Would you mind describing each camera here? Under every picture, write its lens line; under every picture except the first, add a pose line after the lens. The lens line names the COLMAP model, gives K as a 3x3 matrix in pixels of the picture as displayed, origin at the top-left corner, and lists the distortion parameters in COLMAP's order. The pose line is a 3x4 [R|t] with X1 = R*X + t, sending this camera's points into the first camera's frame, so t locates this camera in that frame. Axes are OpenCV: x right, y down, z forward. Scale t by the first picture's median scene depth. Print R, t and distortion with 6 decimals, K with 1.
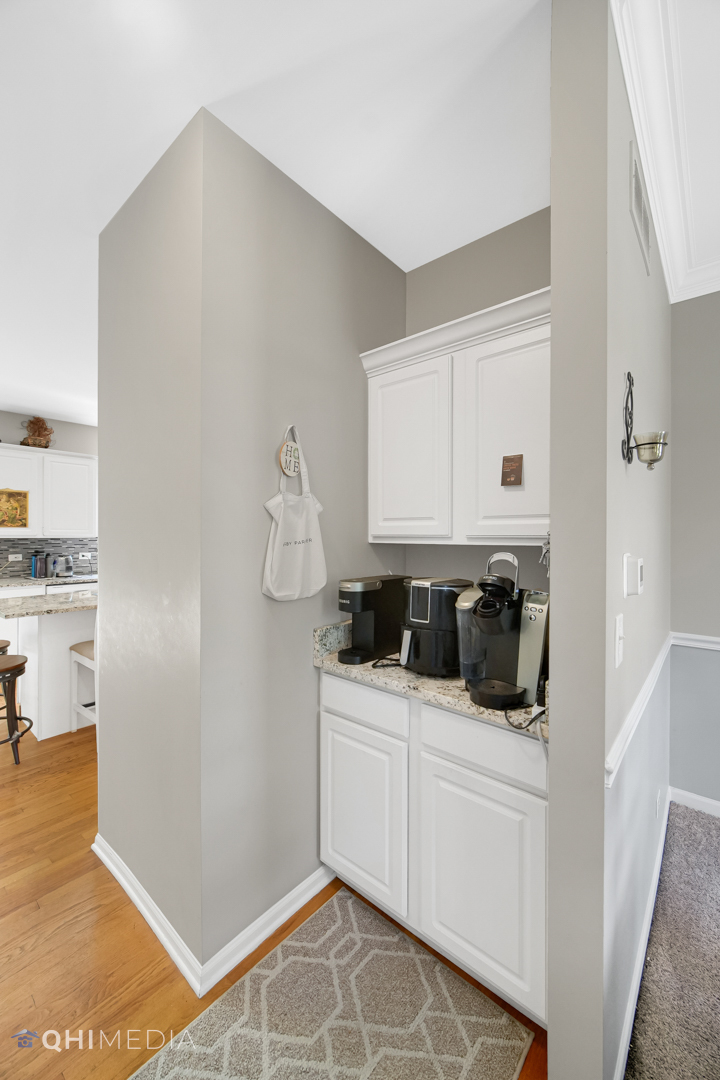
lens RADIAL K [[426.2, 0, 358.3], [0, 426.2, 535.2], [0, 0, 1]] dist [0.001180, 0.000060]
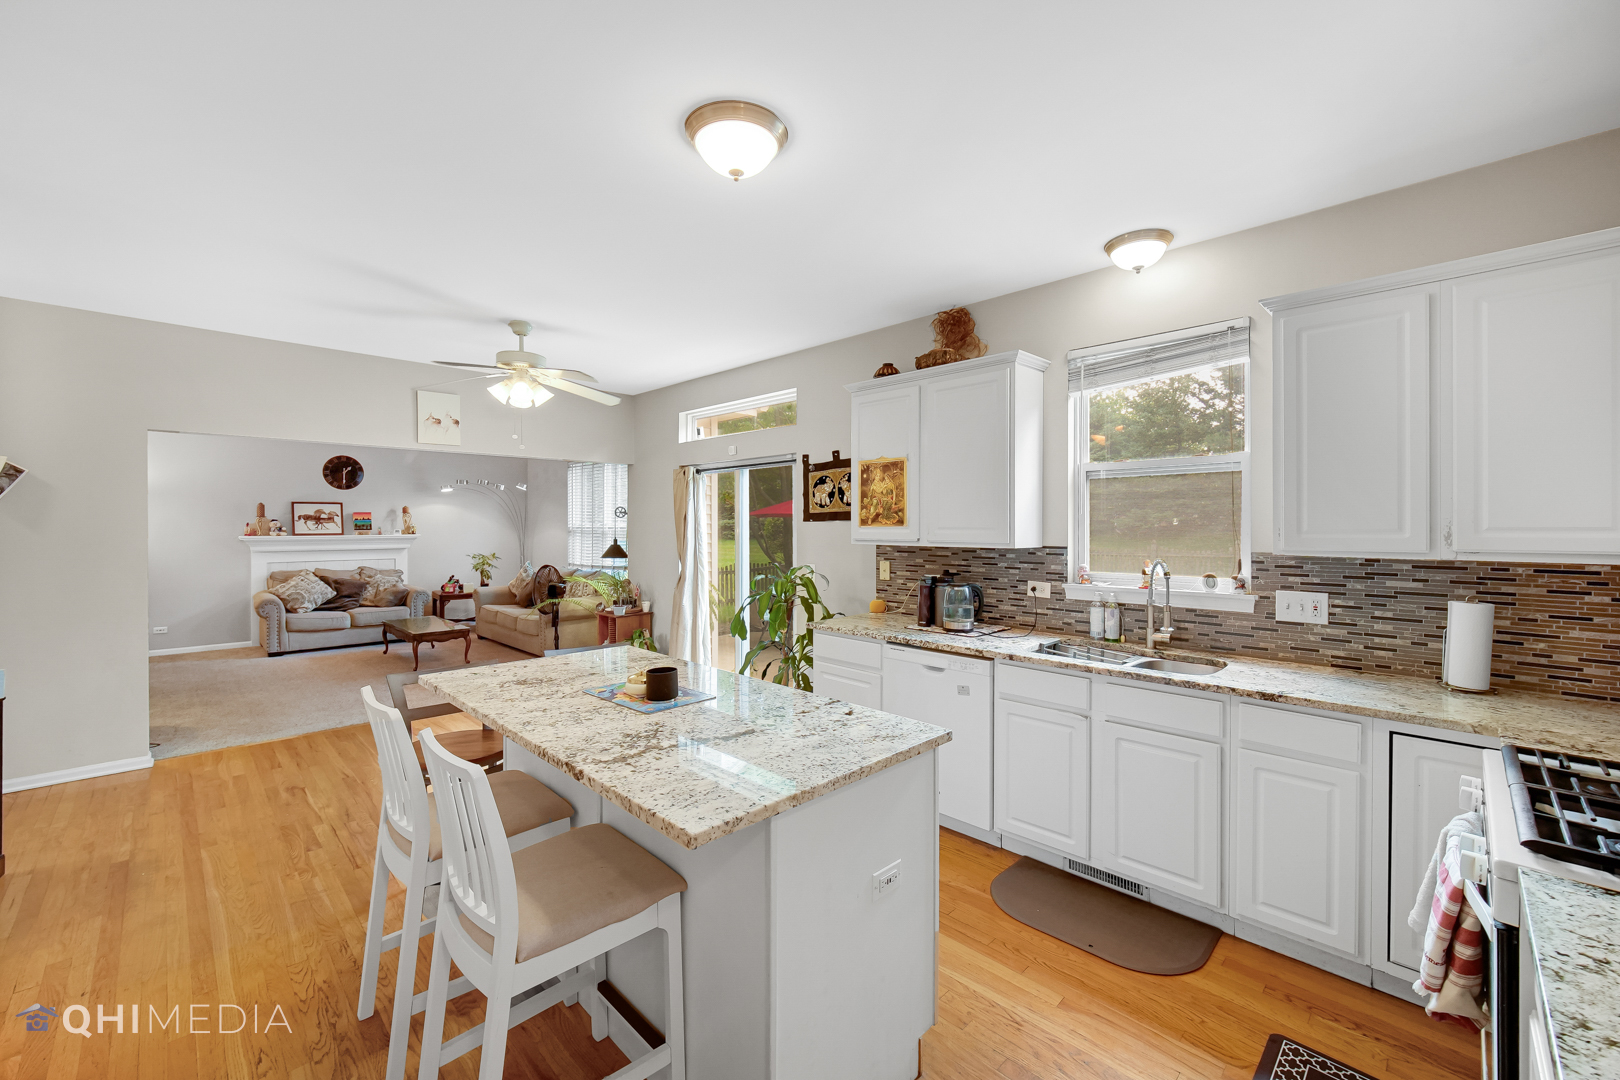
lens RADIAL K [[639.3, 0, 808.3], [0, 639.3, 534.4], [0, 0, 1]] dist [0.001180, 0.000060]
pose [[-0.084302, 0.004667, -0.996429, 0.028641], [-0.004806, 0.999975, 0.005090, -0.011026], [0.996429, 0.005218, -0.084277, 0.944019]]
